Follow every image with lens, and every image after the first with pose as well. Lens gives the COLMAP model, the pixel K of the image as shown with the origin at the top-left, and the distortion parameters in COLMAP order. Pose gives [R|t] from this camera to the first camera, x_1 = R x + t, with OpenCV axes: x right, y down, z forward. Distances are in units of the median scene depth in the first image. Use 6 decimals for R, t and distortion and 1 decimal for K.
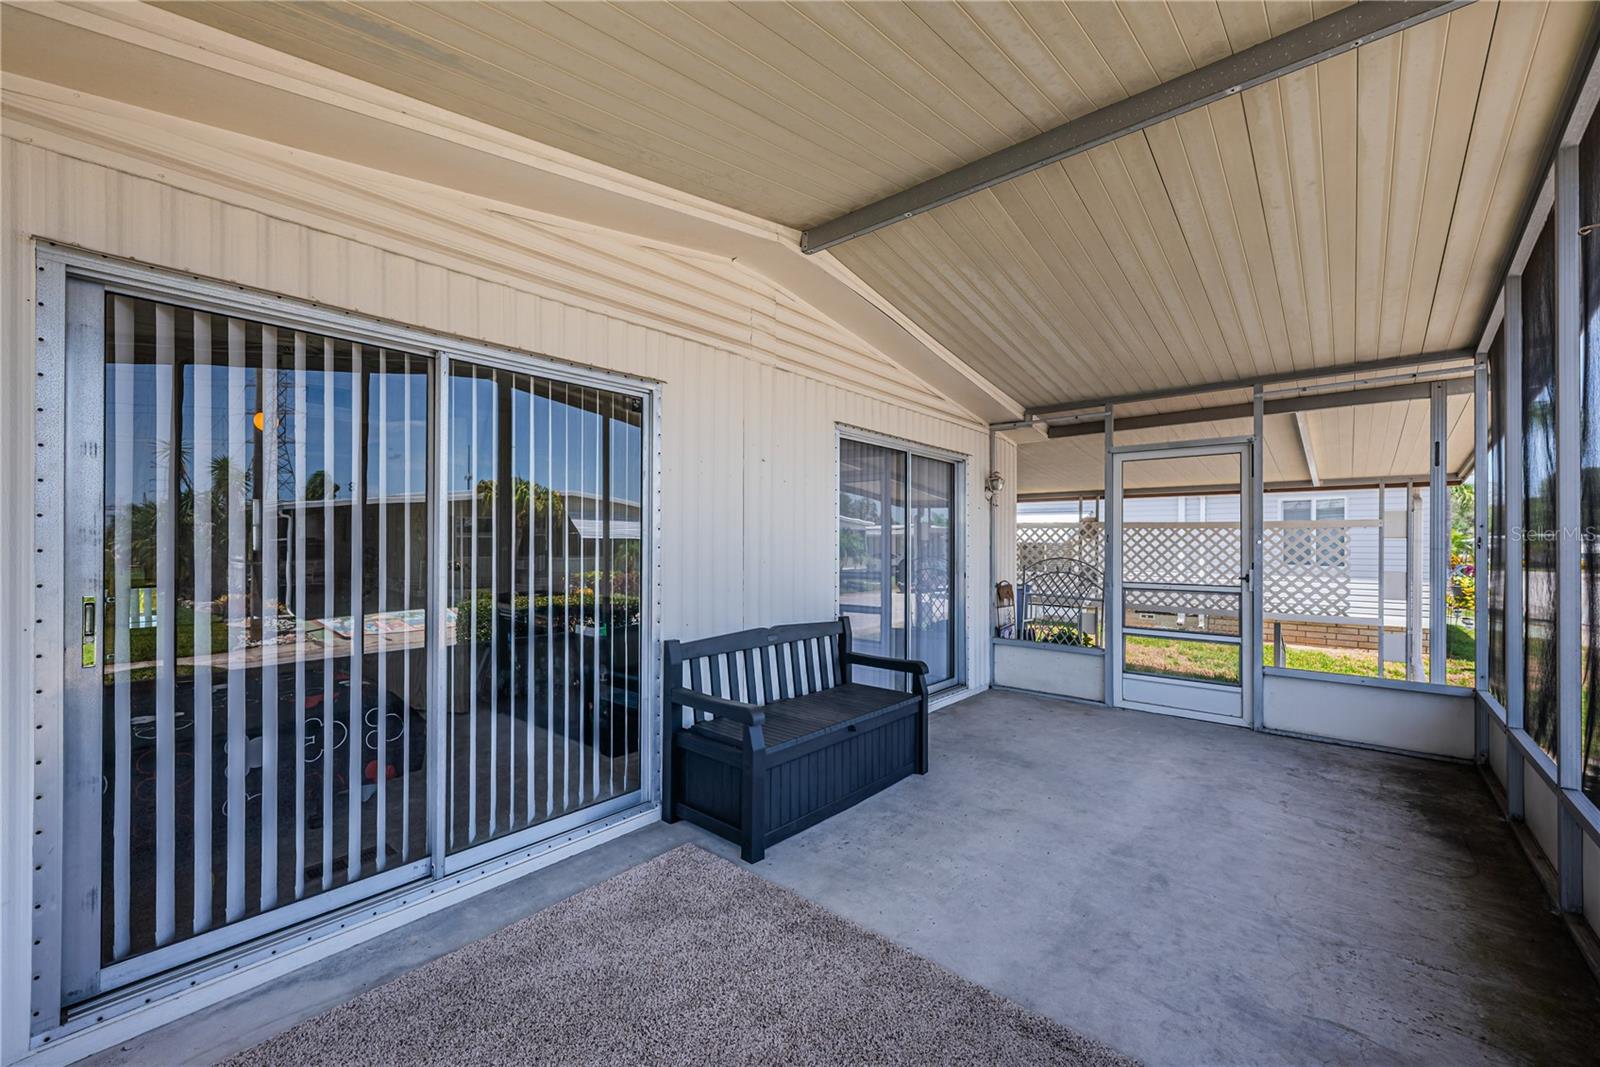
lens RADIAL K [[644.7, 0, 800.0], [0, 644.7, 533.5], [0, 0, 1]] dist [0.016861, -0.000072]
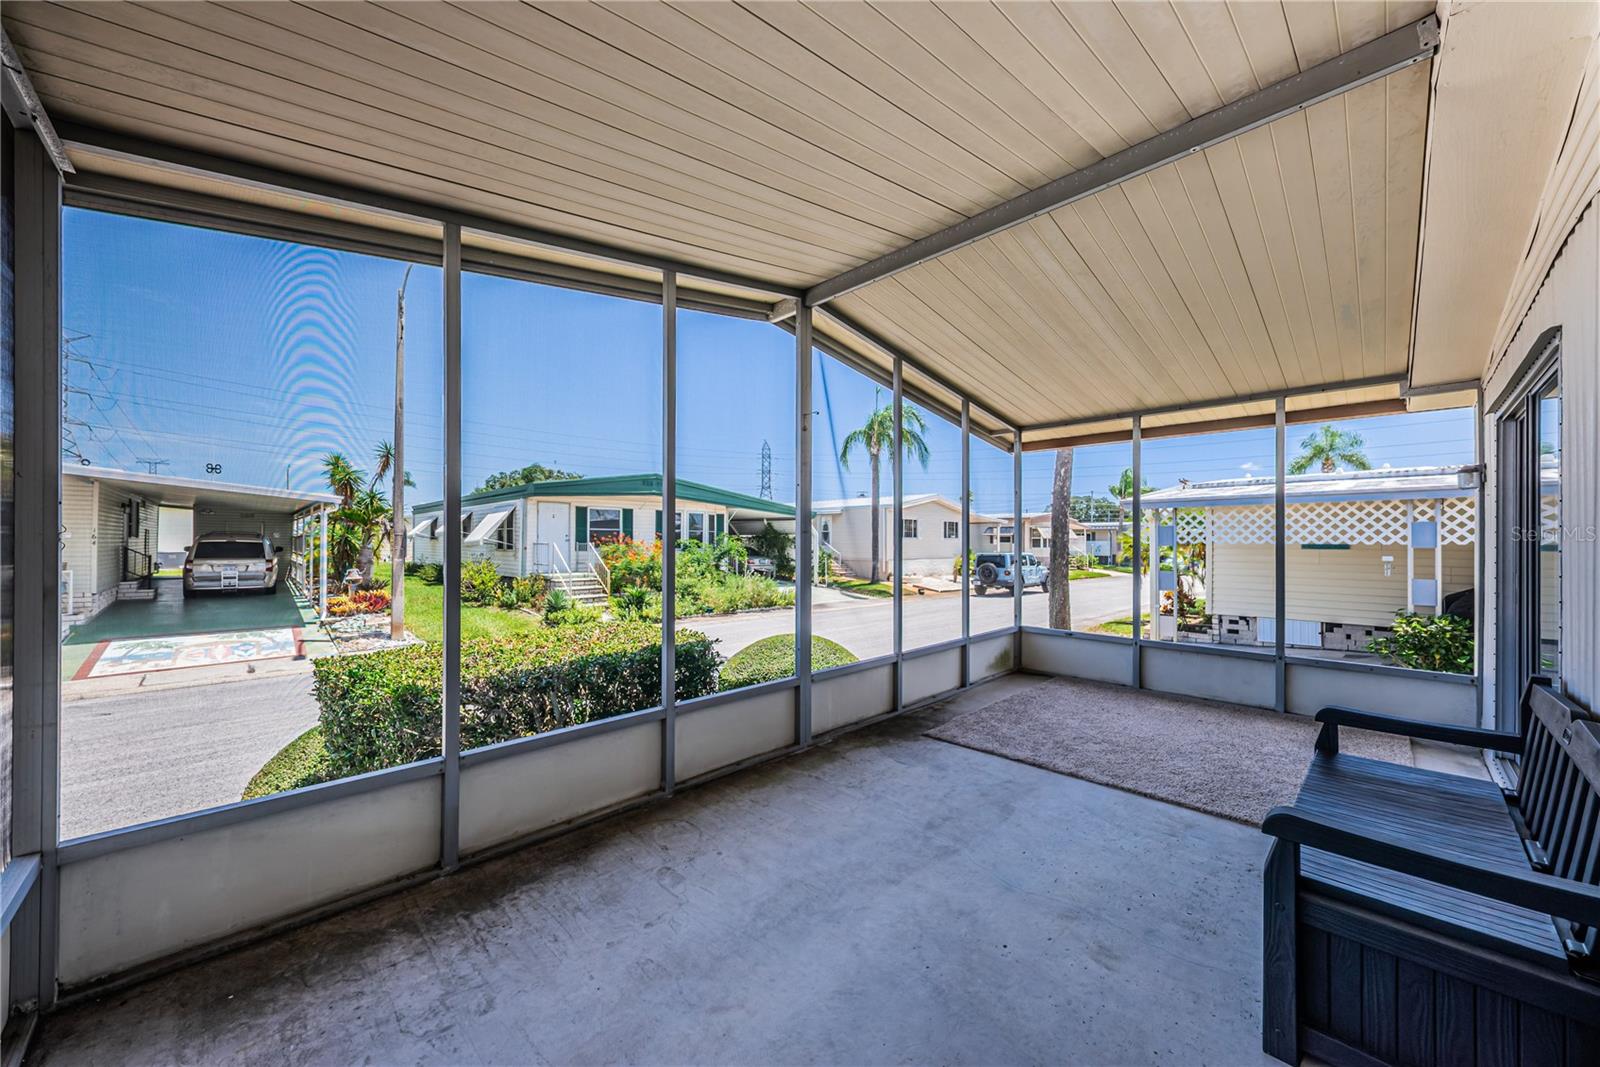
lens RADIAL K [[577.4, 0, 803.2], [0, 577.4, 539.3], [0, 0, 1]] dist [0.001289, 0.000055]
pose [[-0.996402, -0.008288, 0.084343, 0.501359], [-0.009023, 0.999925, -0.008337, 0.018305], [-0.084267, -0.009068, -0.996402, 1.477464]]
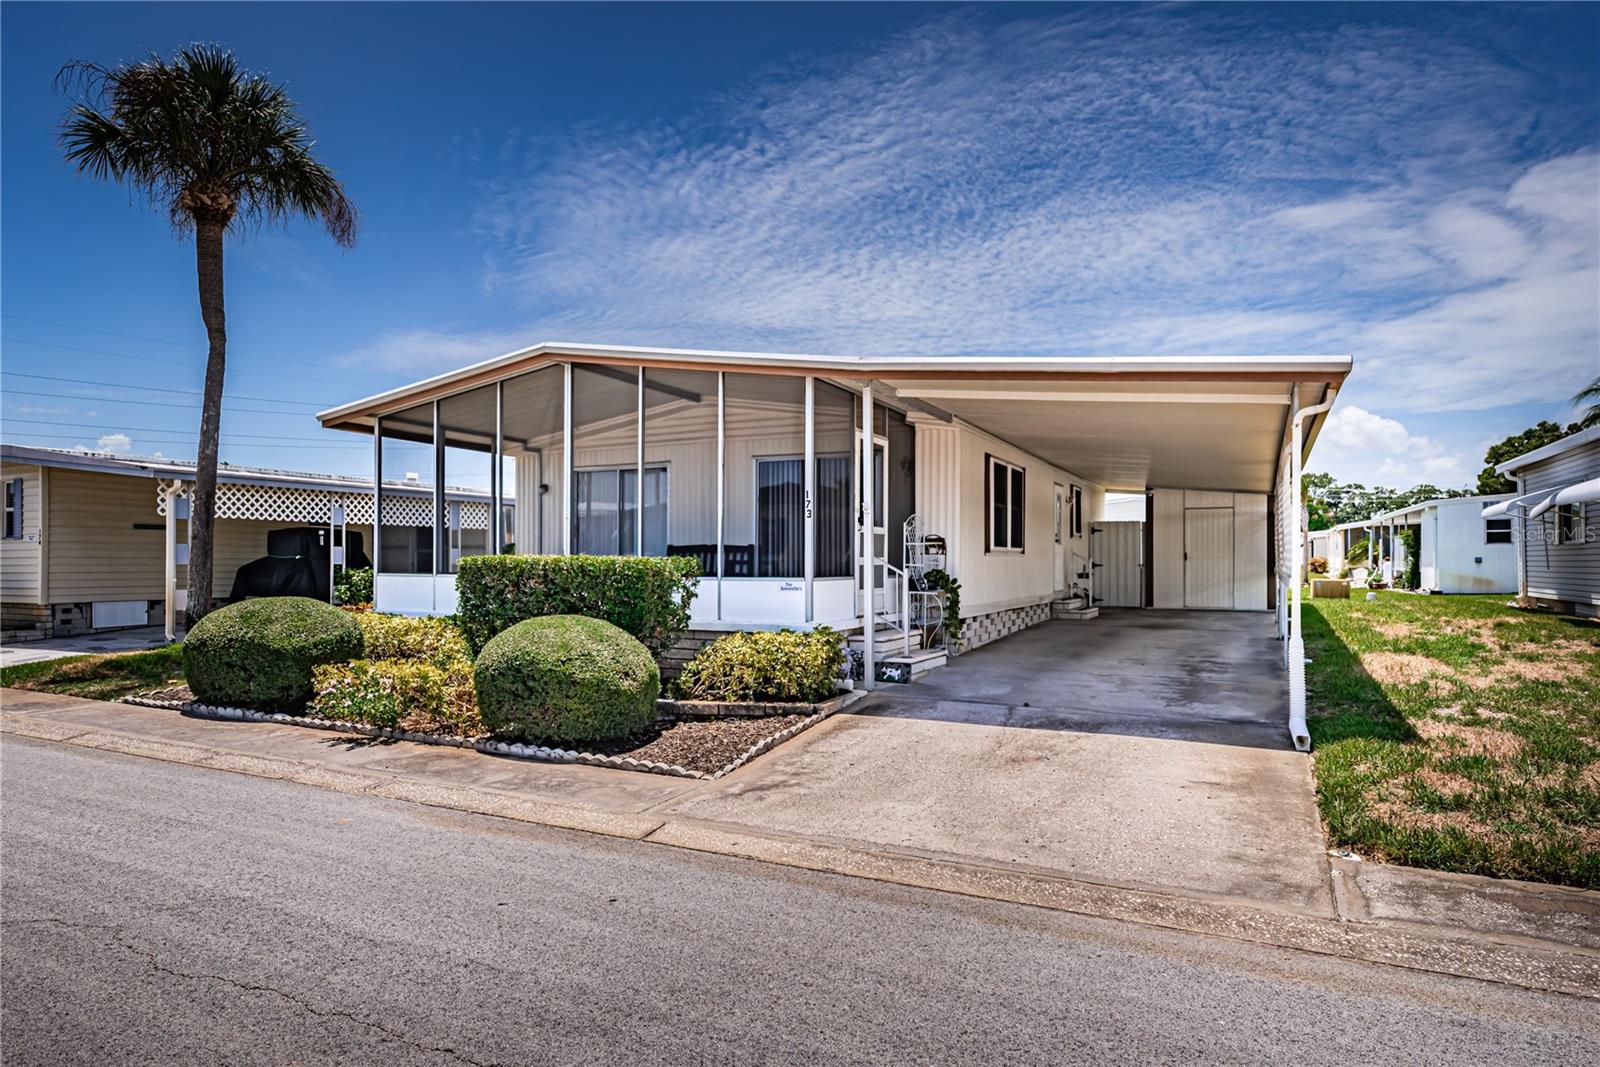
lens RADIAL K [[932.9, 0, 795.5], [0, 932.9, 556.8], [0, 0, 1]] dist [-0.001320, 0.000218]
pose [[0.251577, -0.012994, -0.967750, 3.626268], [0.006483, 0.999910, -0.011740, 0.237092], [0.967816, -0.003320, 0.251638, 0.388574]]
